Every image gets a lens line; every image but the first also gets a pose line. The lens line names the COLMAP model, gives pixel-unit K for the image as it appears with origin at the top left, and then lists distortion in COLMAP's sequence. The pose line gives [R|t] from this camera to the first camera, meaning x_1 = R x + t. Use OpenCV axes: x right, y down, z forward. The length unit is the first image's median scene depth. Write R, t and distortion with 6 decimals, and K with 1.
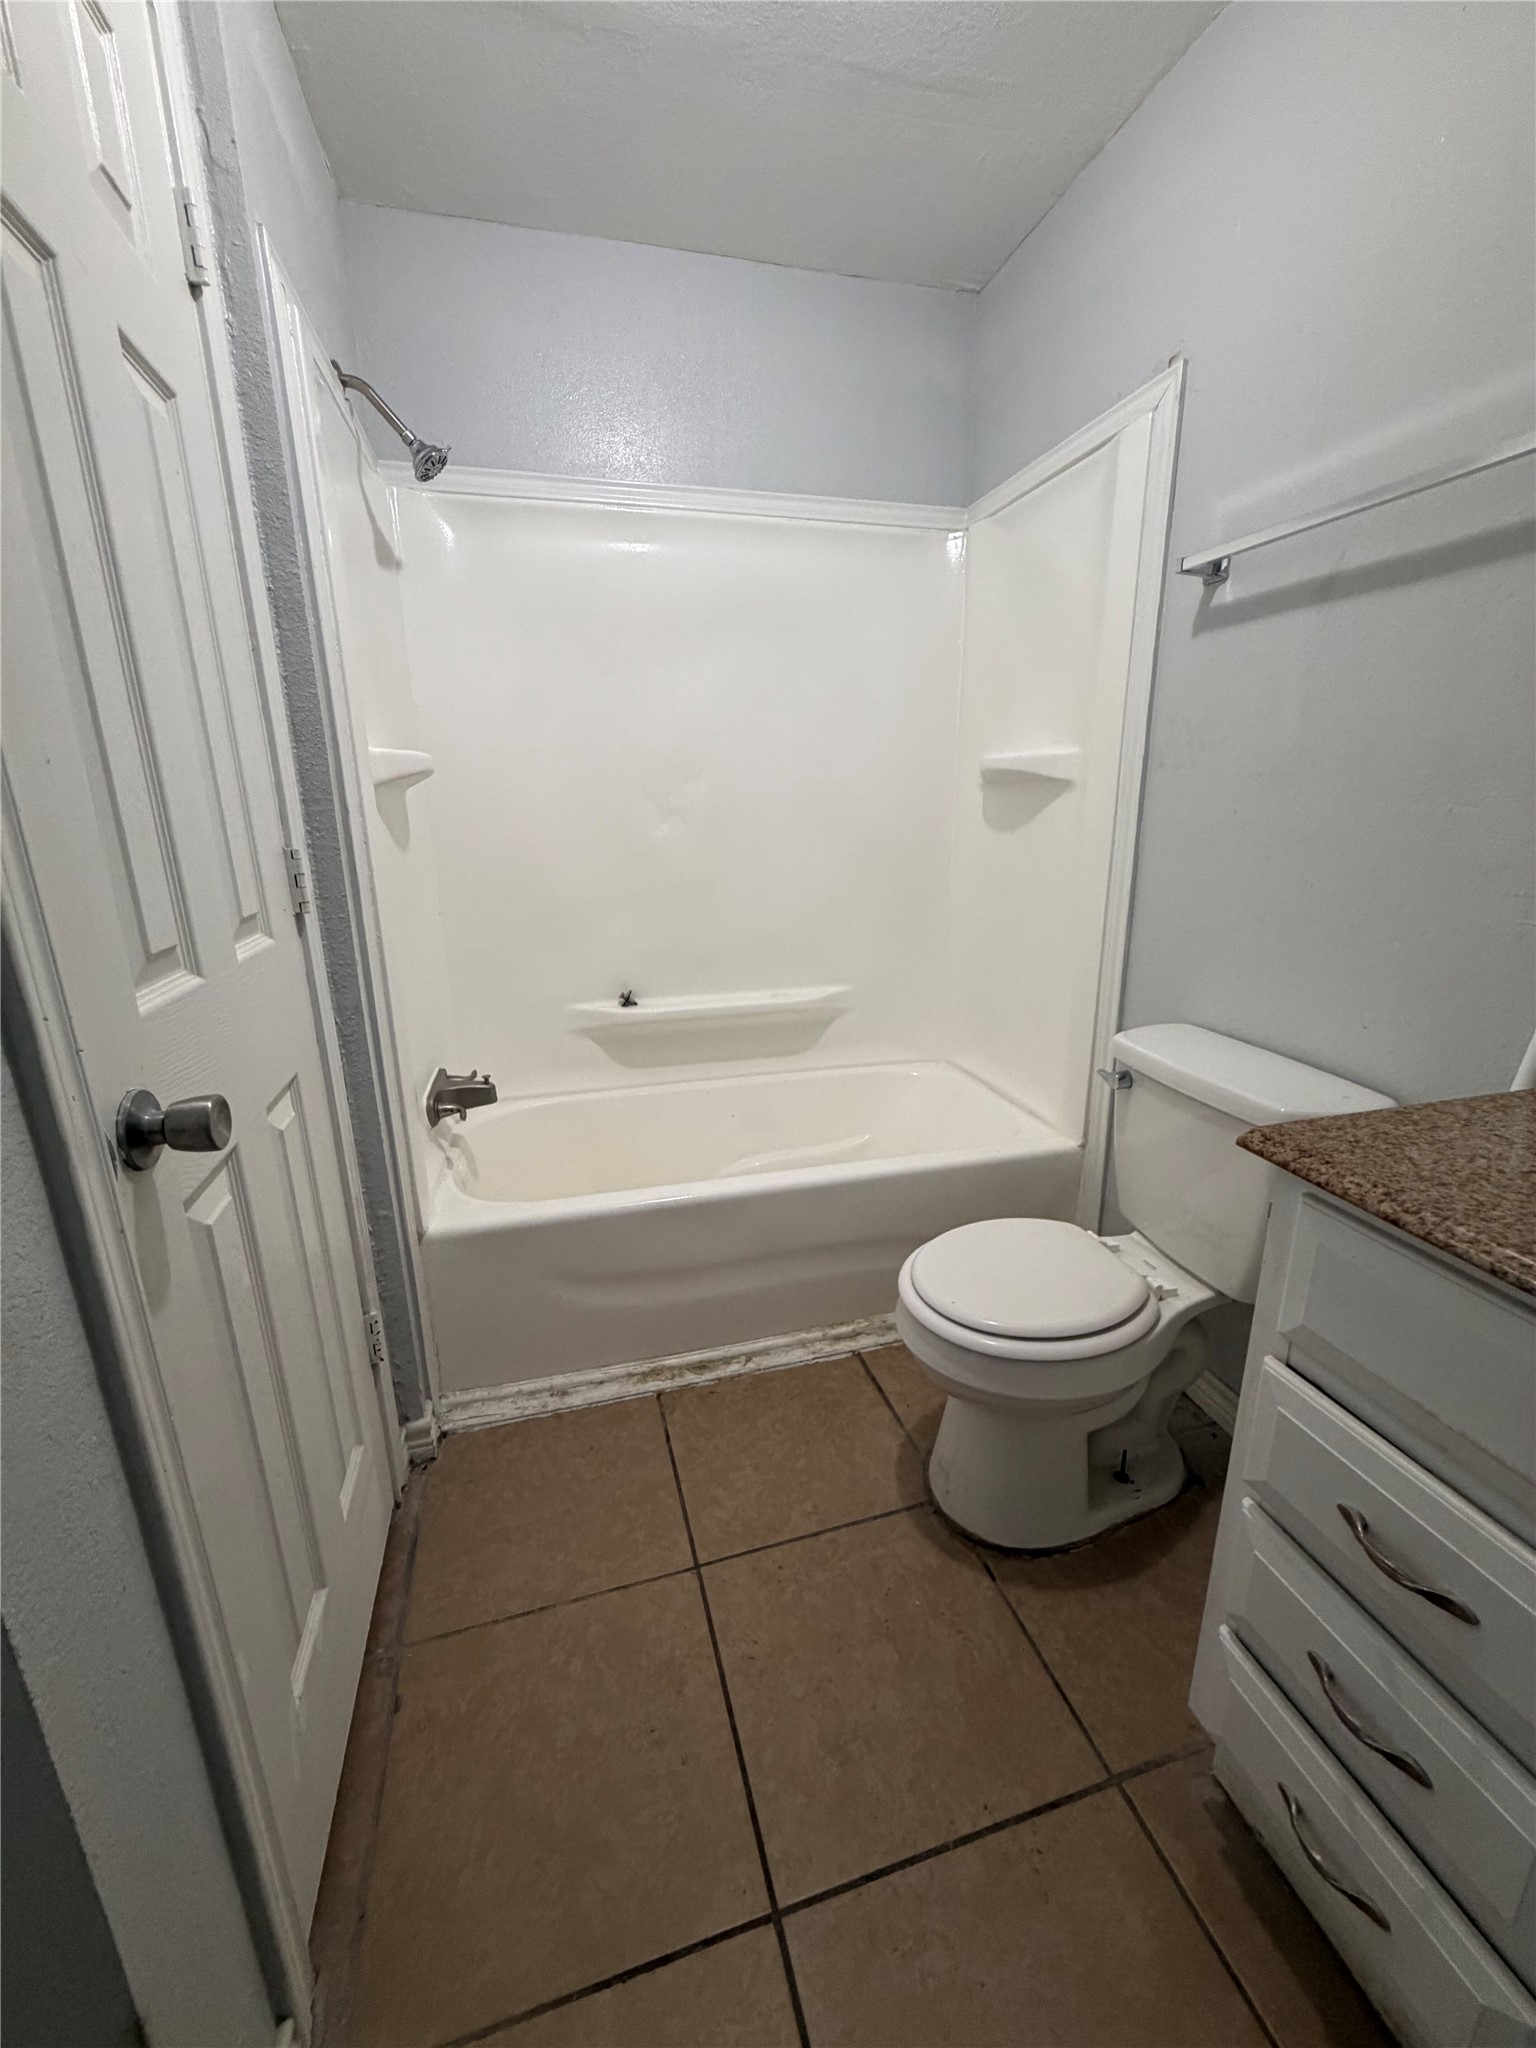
lens RADIAL K [[817.7, 0, 766.2], [0, 817.7, 1017.9], [0, 0, 1]] dist [0.000230, -0.000293]
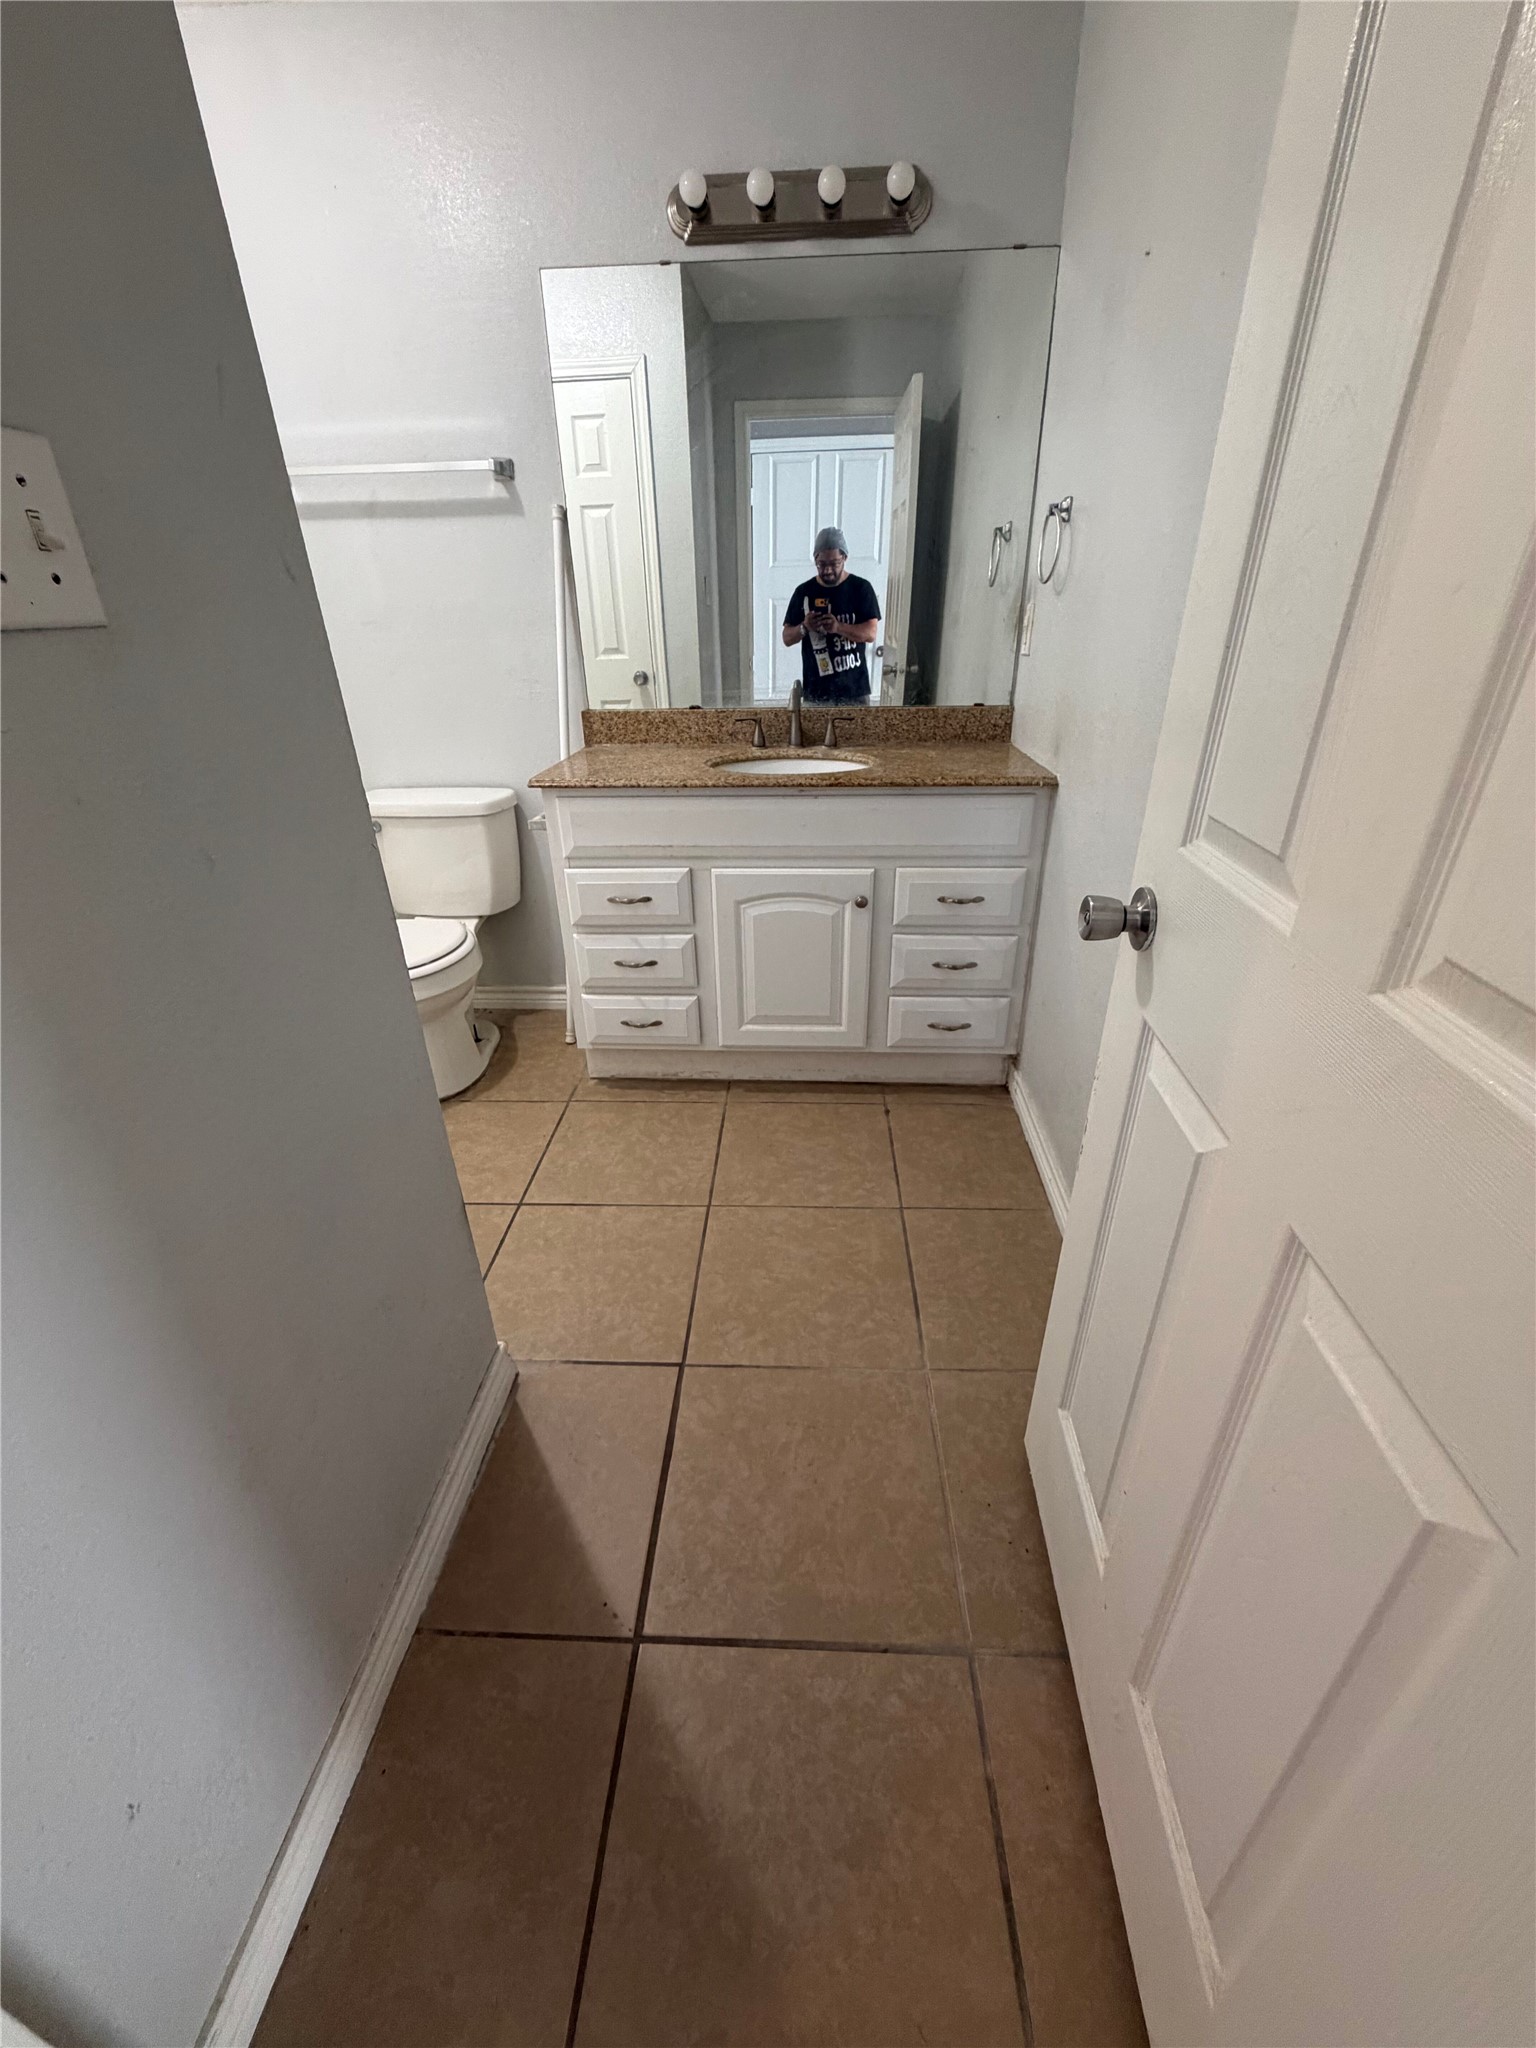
lens RADIAL K [[817.7, 0, 771.7], [0, 817.7, 1028.1], [0, 0, 1]] dist [0.000230, -0.000293]
pose [[0.320276, -0.428505, 0.844871, -0.983366], [0.263997, 0.896891, 0.354812, 0.080189], [-0.909796, 0.109405, 0.400377, -0.350736]]
